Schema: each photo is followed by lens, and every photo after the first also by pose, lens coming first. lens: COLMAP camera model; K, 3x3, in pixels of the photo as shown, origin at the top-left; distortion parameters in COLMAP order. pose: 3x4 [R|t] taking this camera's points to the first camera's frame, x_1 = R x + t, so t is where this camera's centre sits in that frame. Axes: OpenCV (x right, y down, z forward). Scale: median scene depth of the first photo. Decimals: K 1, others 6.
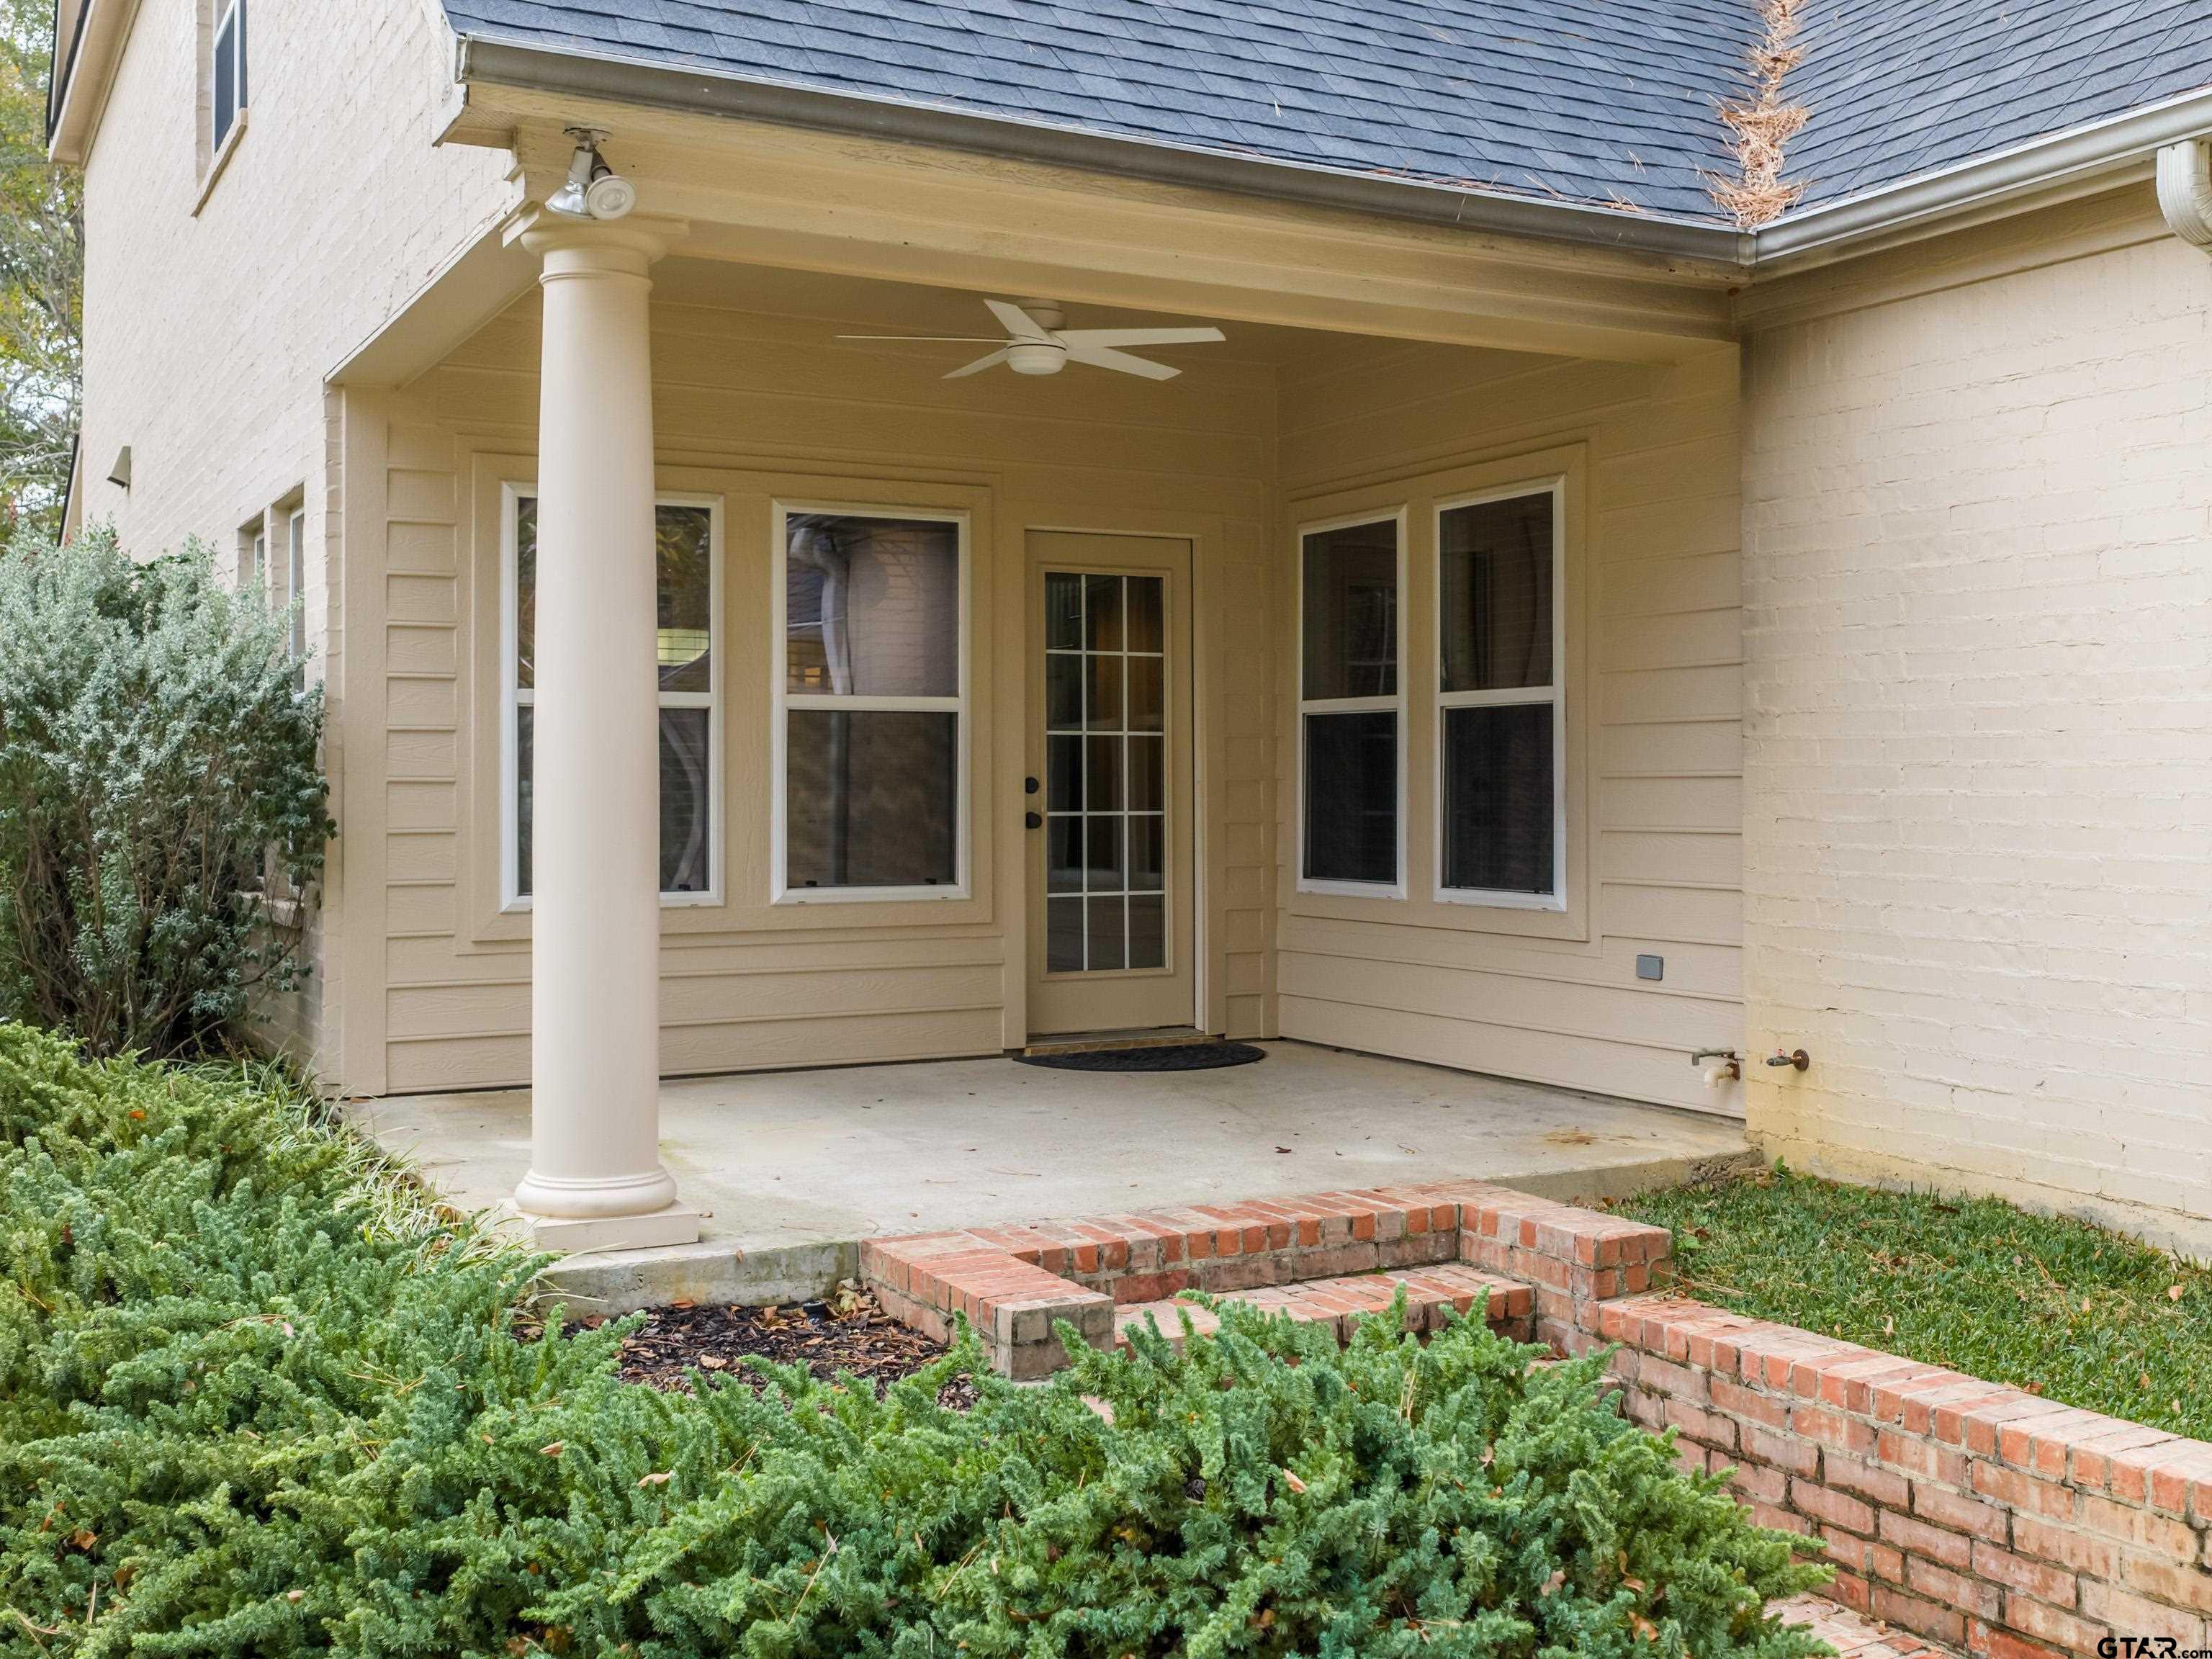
lens RADIAL K [[2230.1, 0, 1106.0], [0, 2230.1, 829.5], [0, 0, 1]] dist [0.080141, -0.087619]
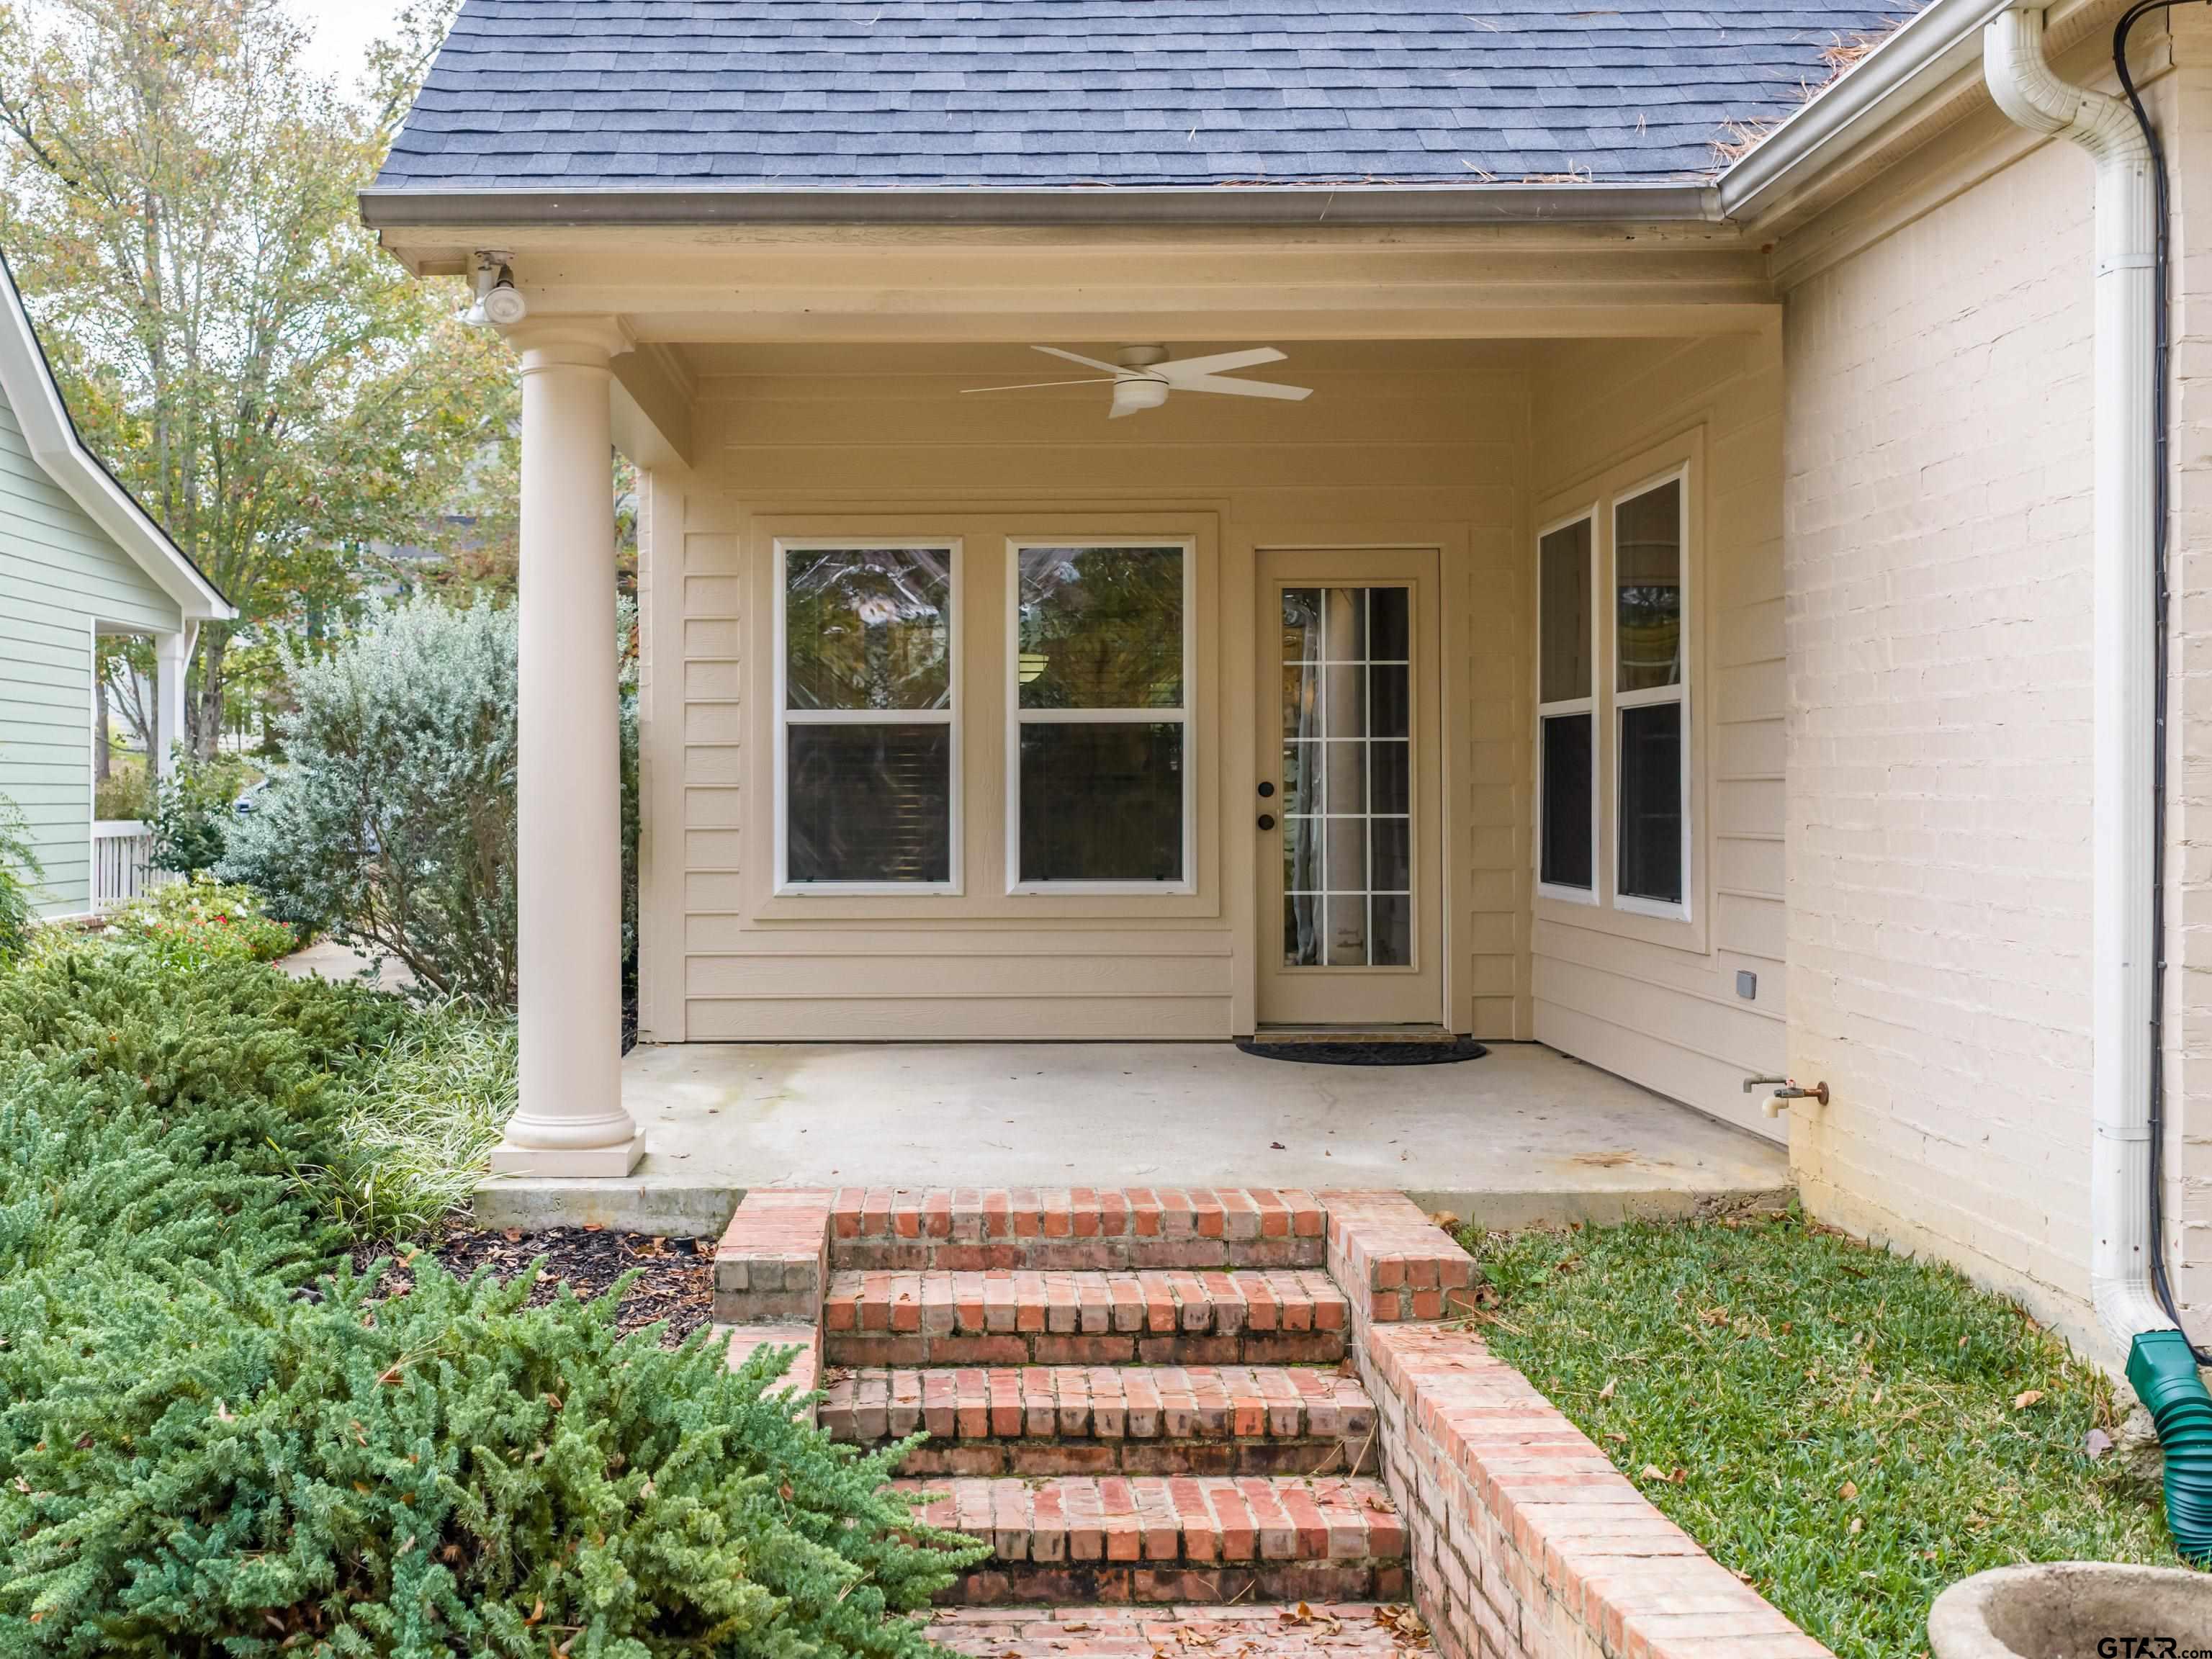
lens RADIAL K [[2001.1, 0, 1107.1], [0, 2001.1, 834.3], [0, 0, 1]] dist [0.035286, 0.004088]
pose [[0.877881, 0.009138, -0.478792, 0.415134], [-0.007633, 0.999958, 0.005090, -0.003036], [0.478819, -0.000814, 0.877913, 0.145217]]
